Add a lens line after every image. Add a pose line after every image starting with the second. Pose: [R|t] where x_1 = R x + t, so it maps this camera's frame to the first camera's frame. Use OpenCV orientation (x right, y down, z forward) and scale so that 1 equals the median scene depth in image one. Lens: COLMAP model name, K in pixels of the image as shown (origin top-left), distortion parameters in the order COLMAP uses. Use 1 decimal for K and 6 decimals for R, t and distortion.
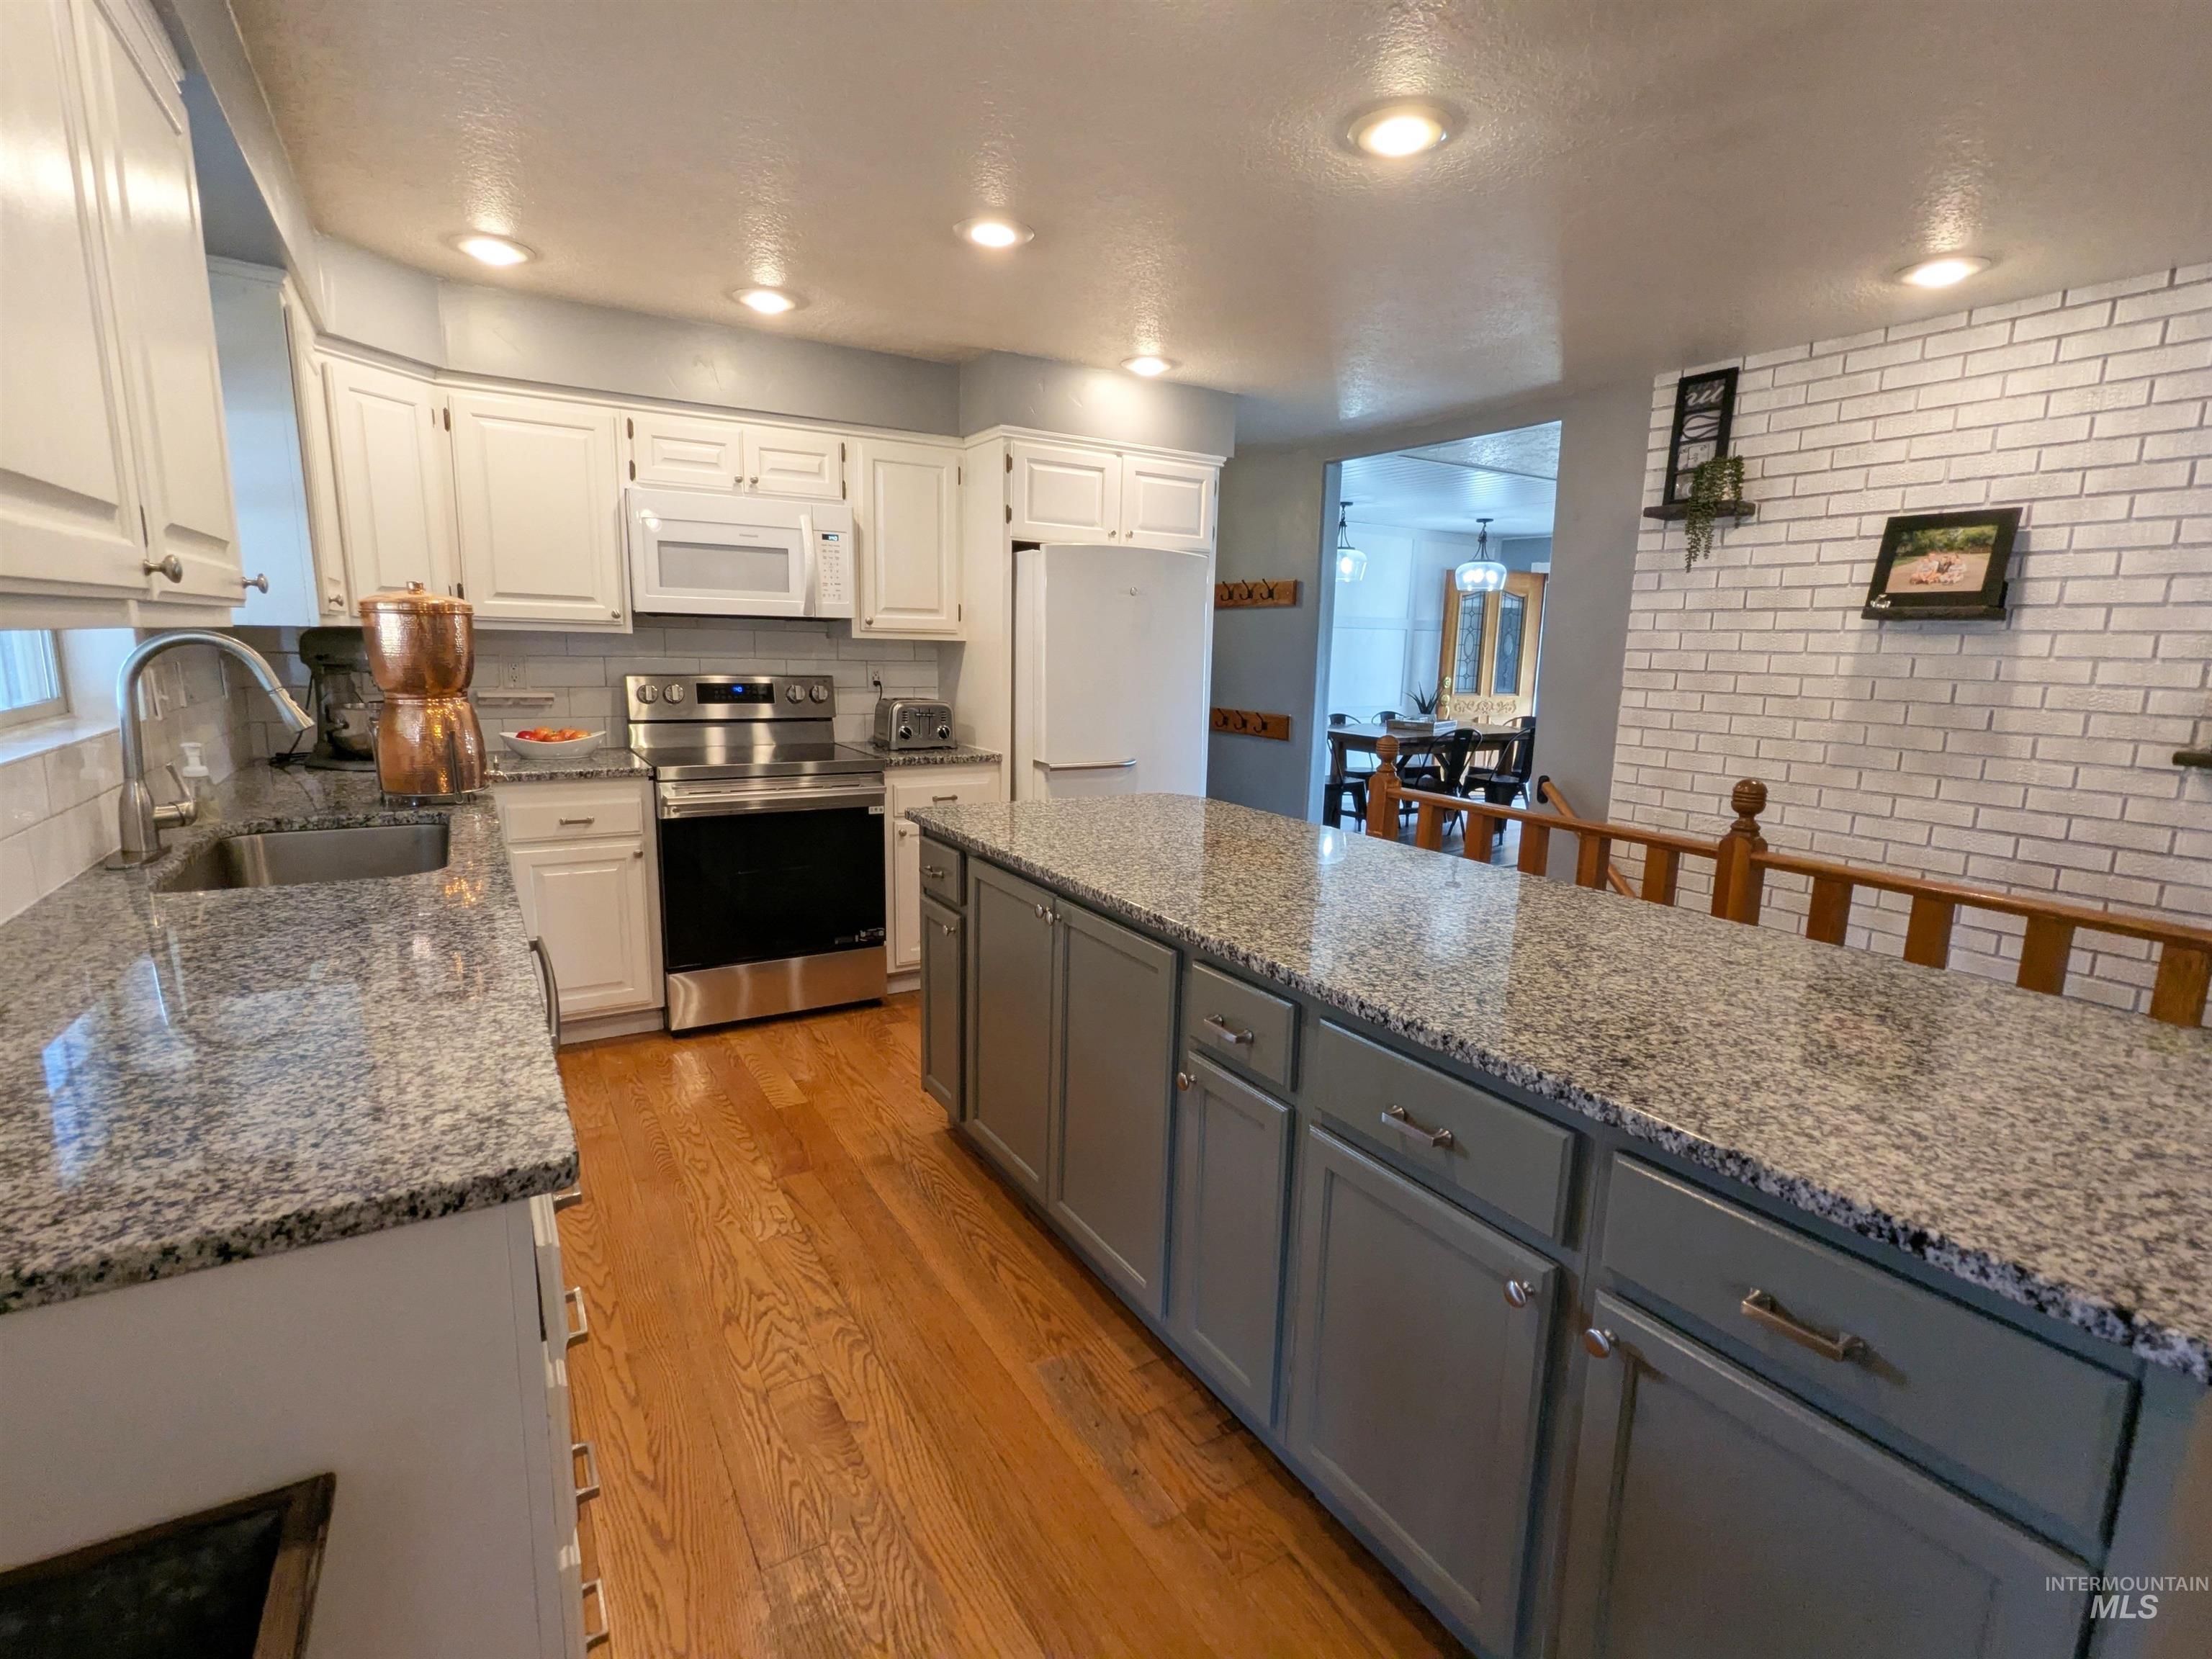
lens RADIAL K [[1058.4, 0, 1097.9], [0, 1058.4, 828.5], [0, 0, 1]] dist [-0.000663, 0.000692]
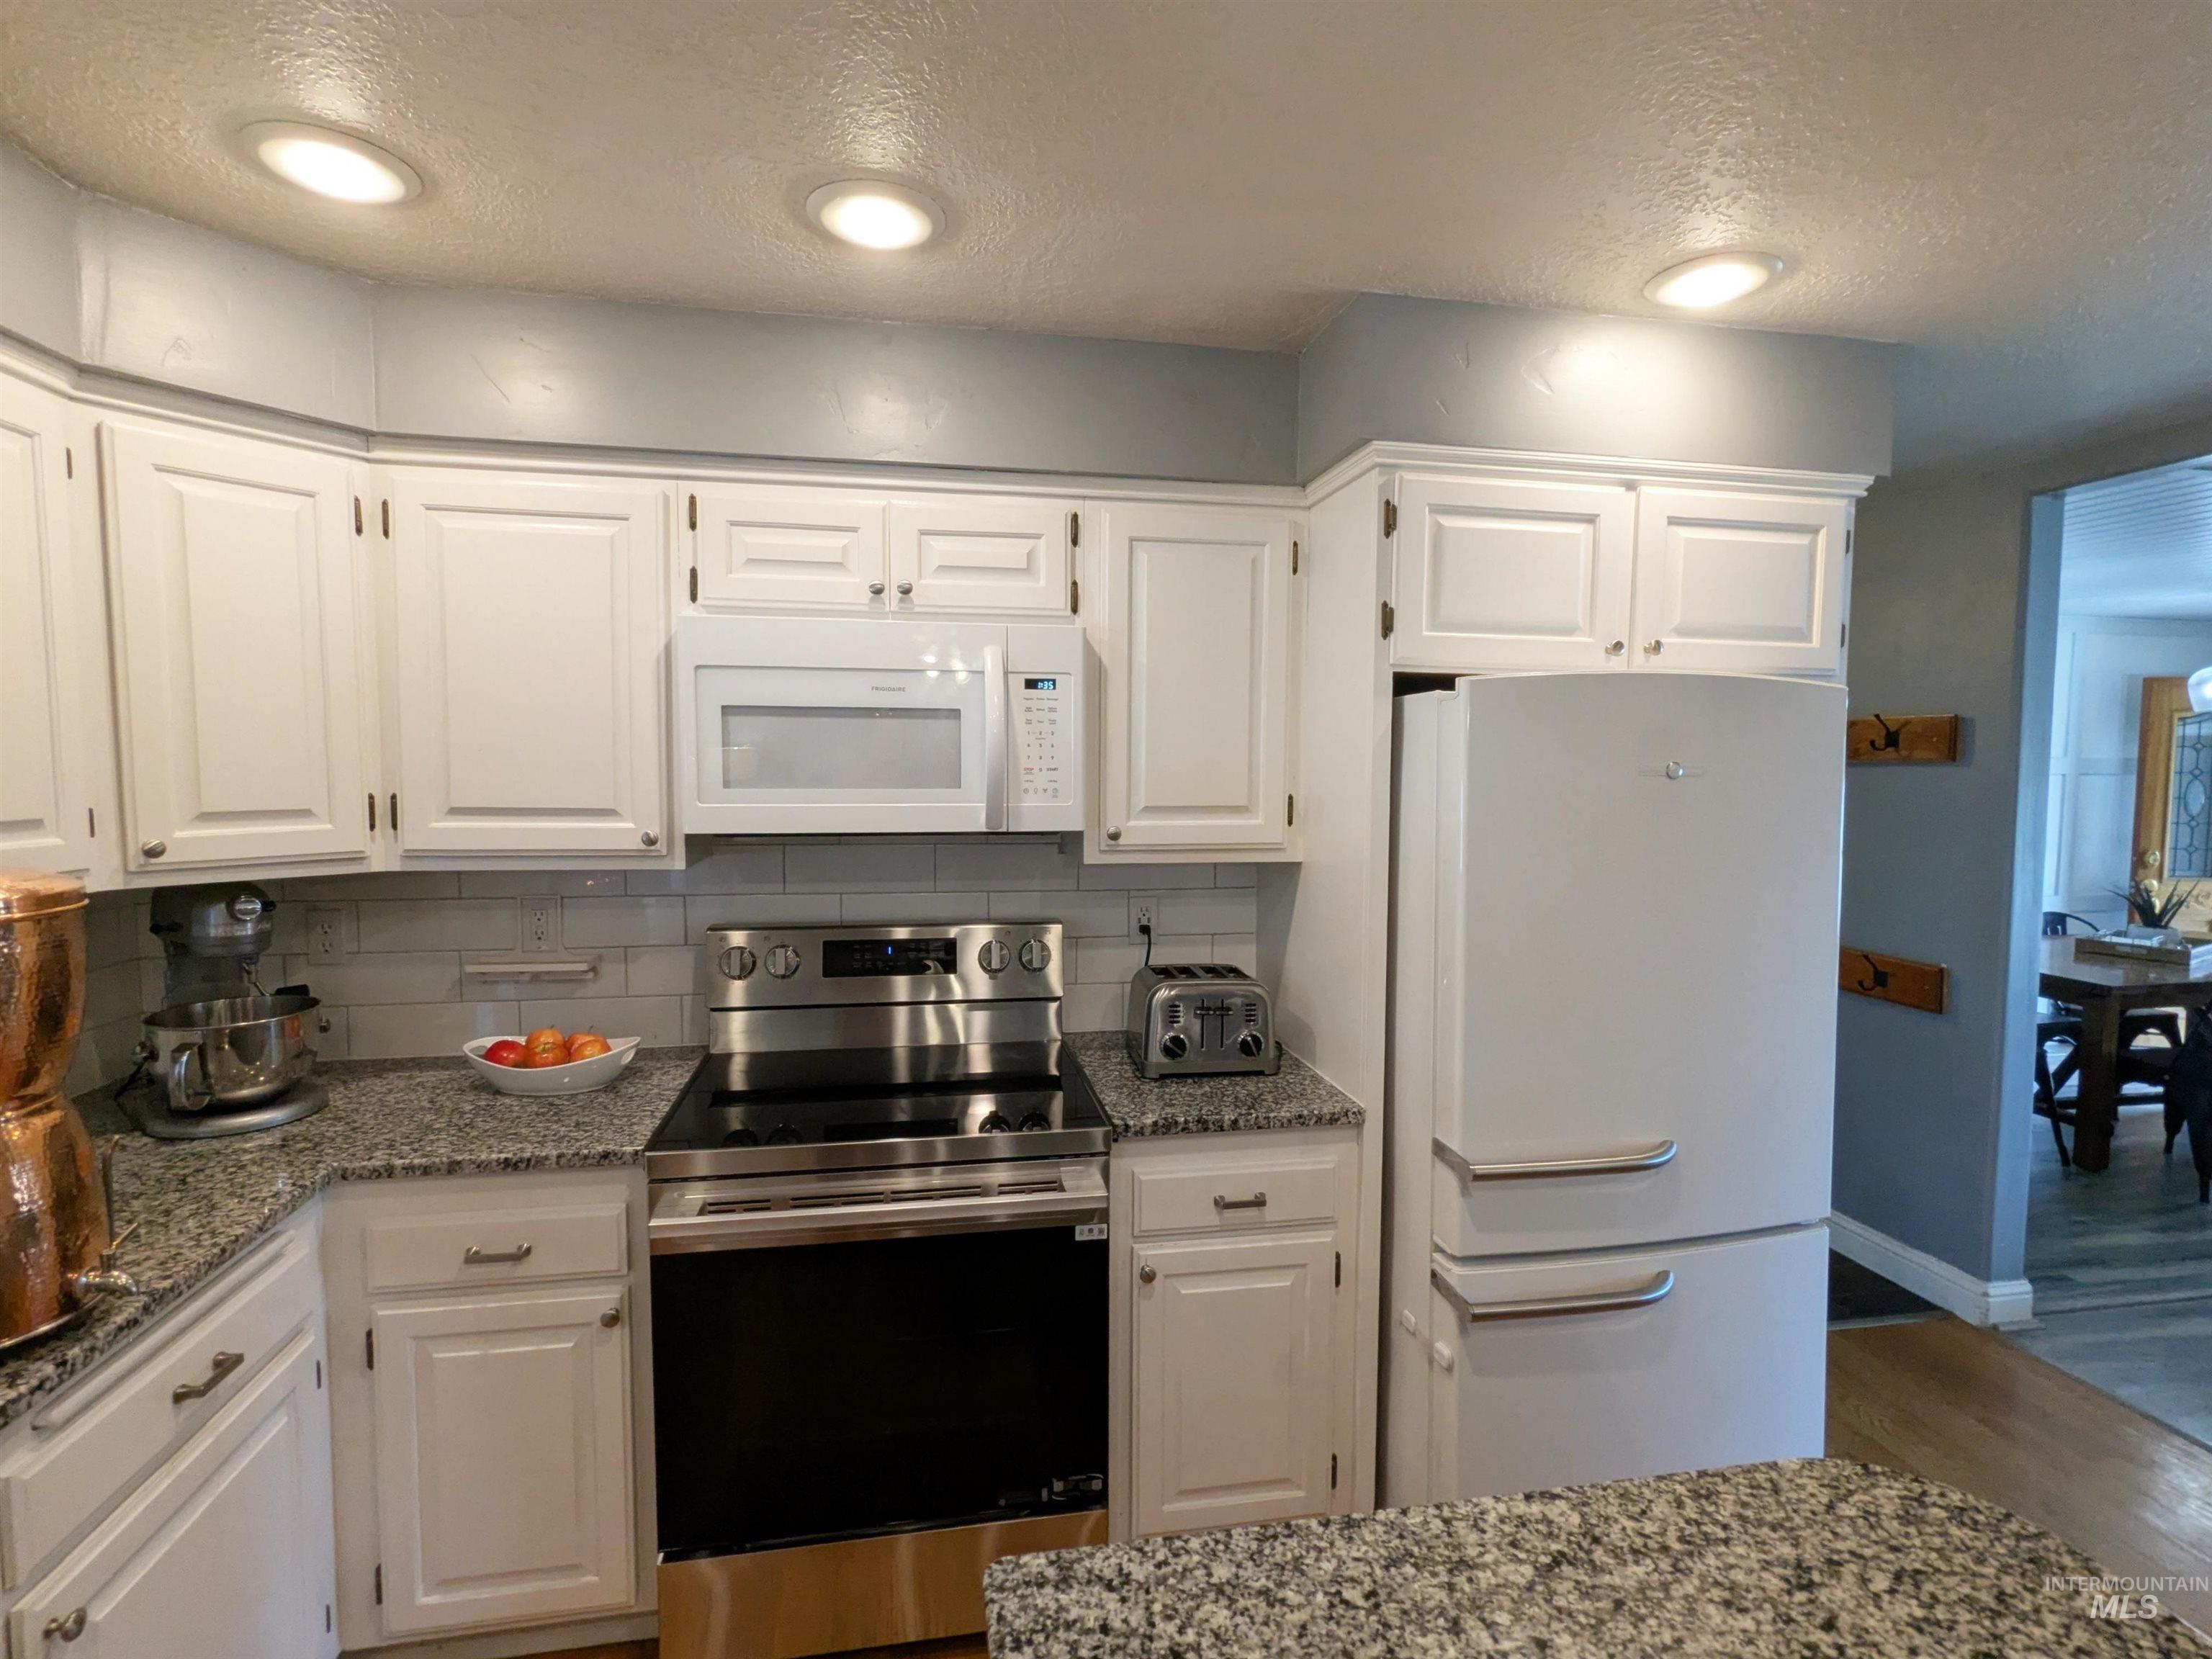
lens RADIAL K [[1058.4, 0, 1098.0], [0, 1058.4, 831.6], [0, 0, 1]] dist [-0.000663, 0.000692]
pose [[0.931869, 0.006461, -0.362737, -0.031476], [-0.047639, 0.993363, -0.104691, -0.144202], [0.359653, 0.114839, 0.925992, 0.515808]]
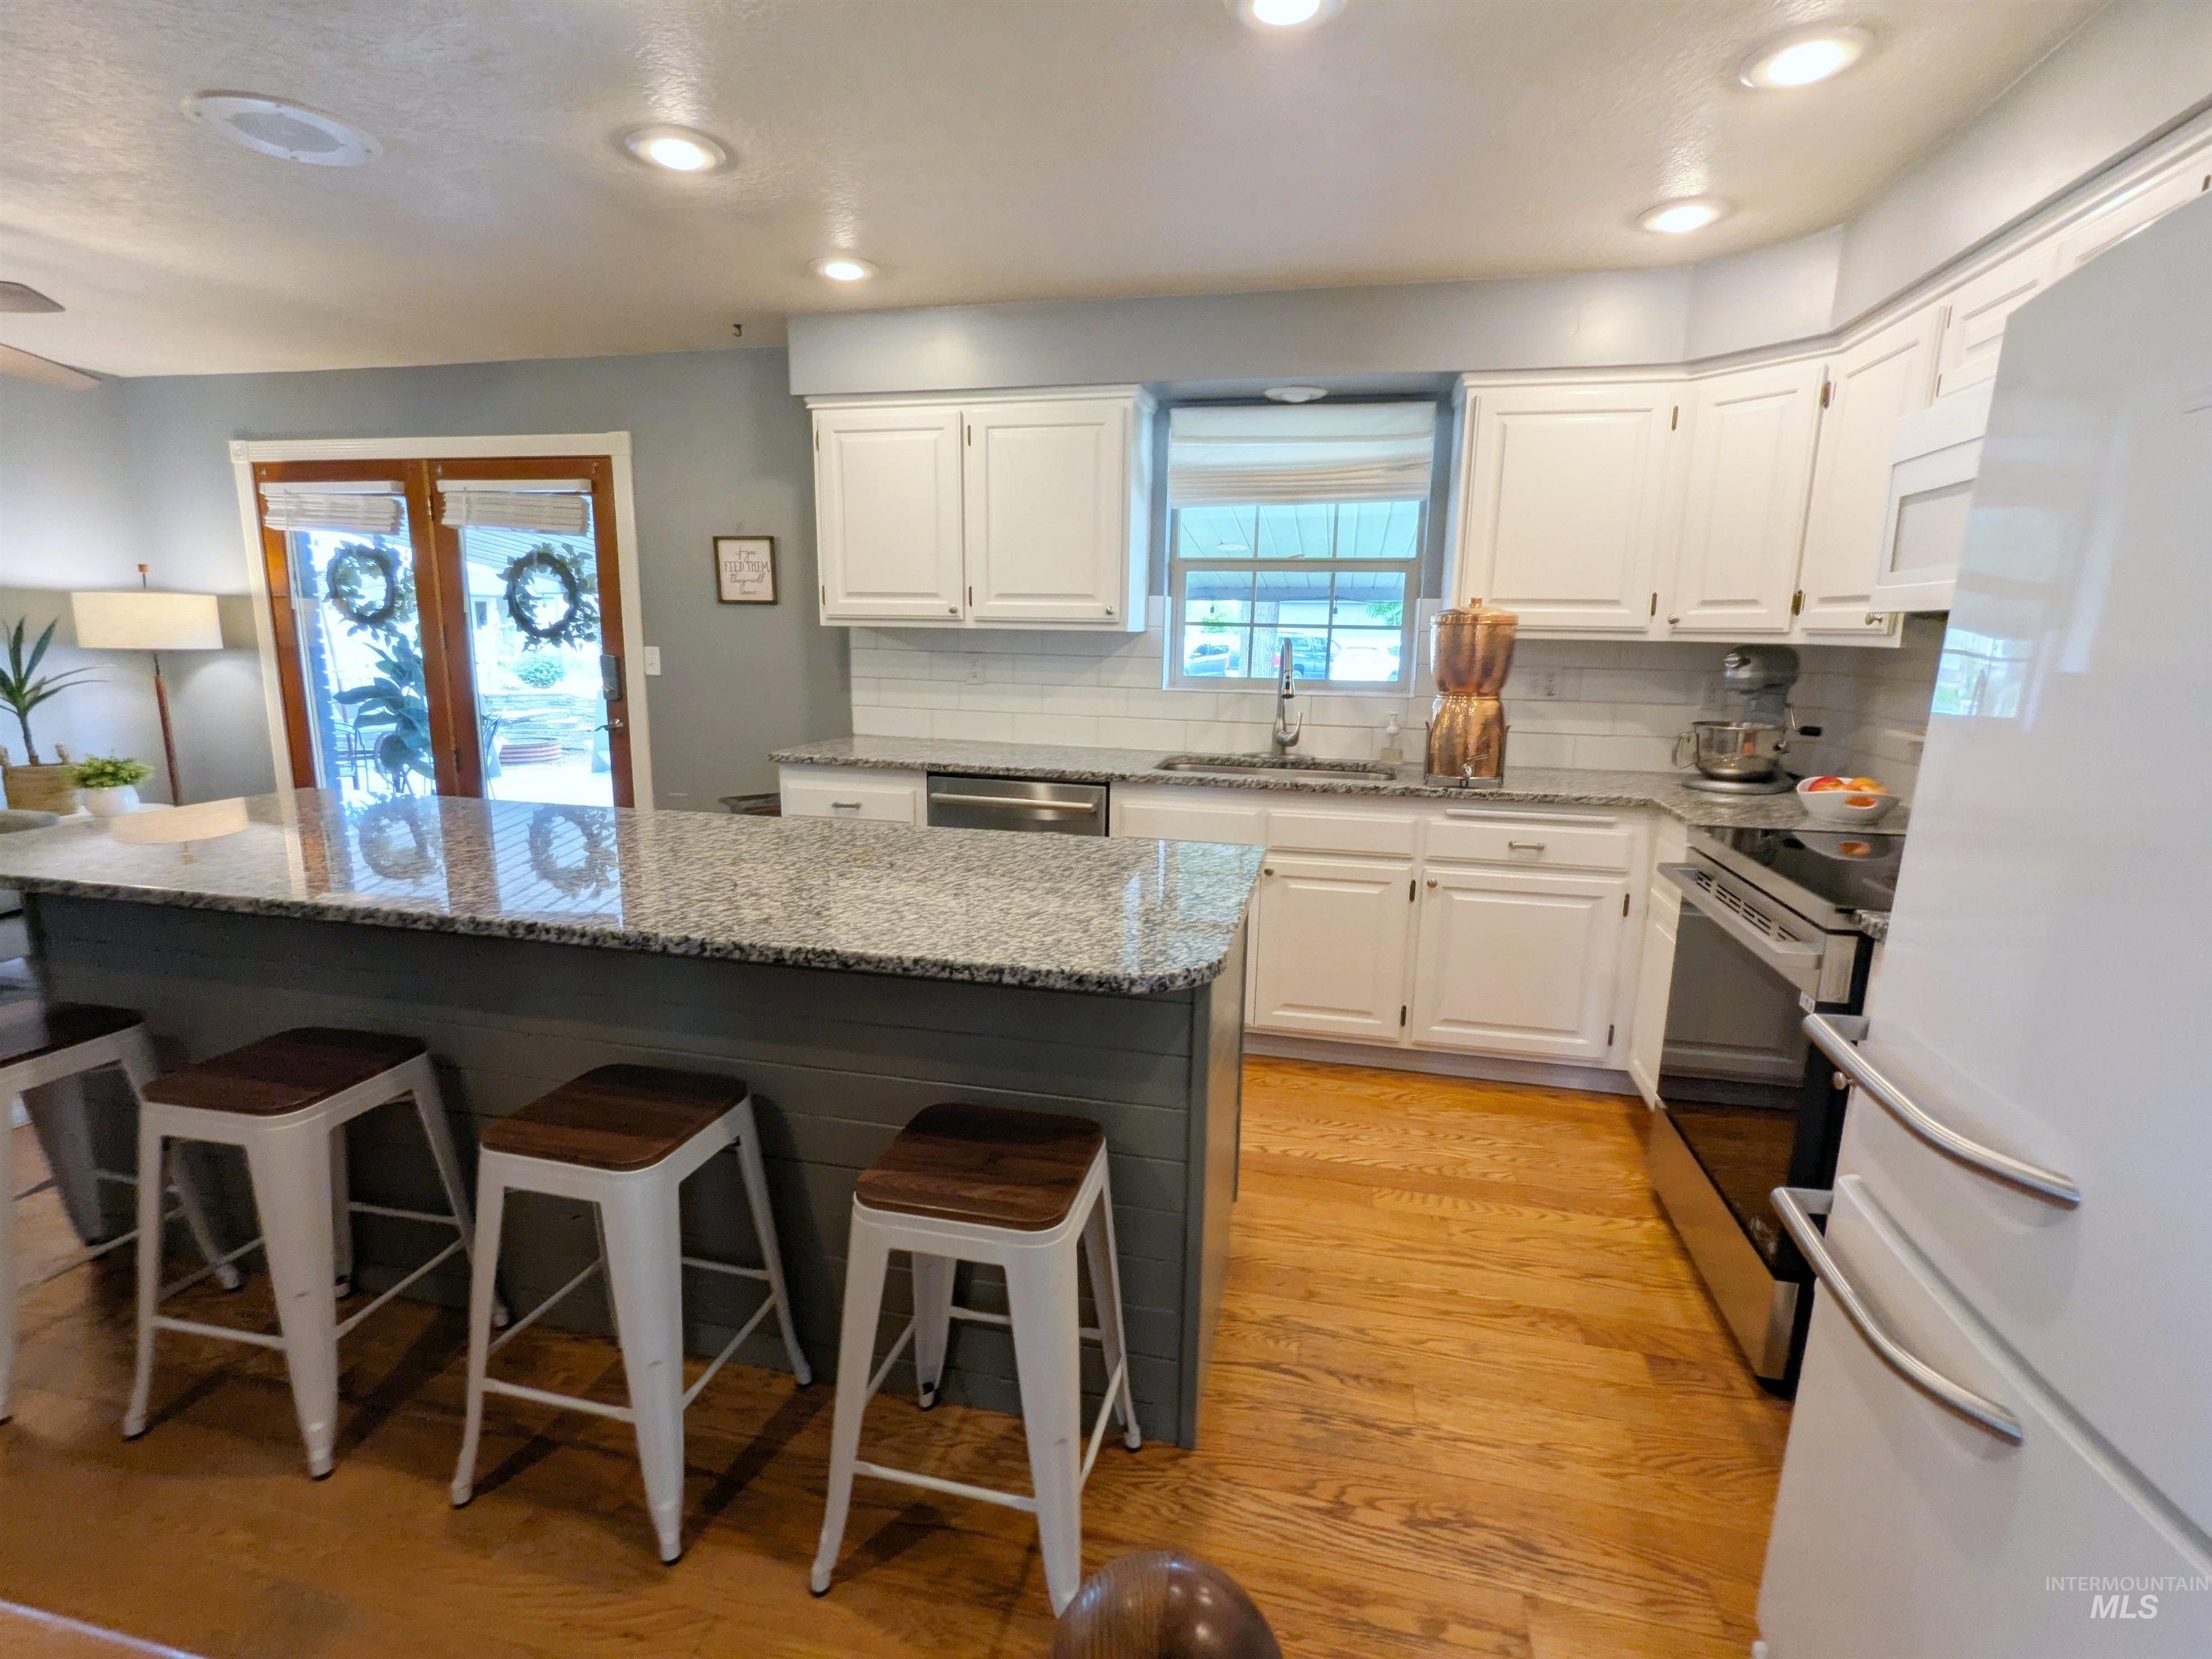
lens RADIAL K [[1058.4, 0, 1089.6], [0, 1058.4, 837.1], [0, 0, 1]] dist [-0.000663, 0.000692]
pose [[-0.711716, 0.102299, -0.694979, 0.337793], [-0.155137, 0.942021, 0.297537, -0.177610], [0.685123, 0.319579, -0.654581, 1.039302]]
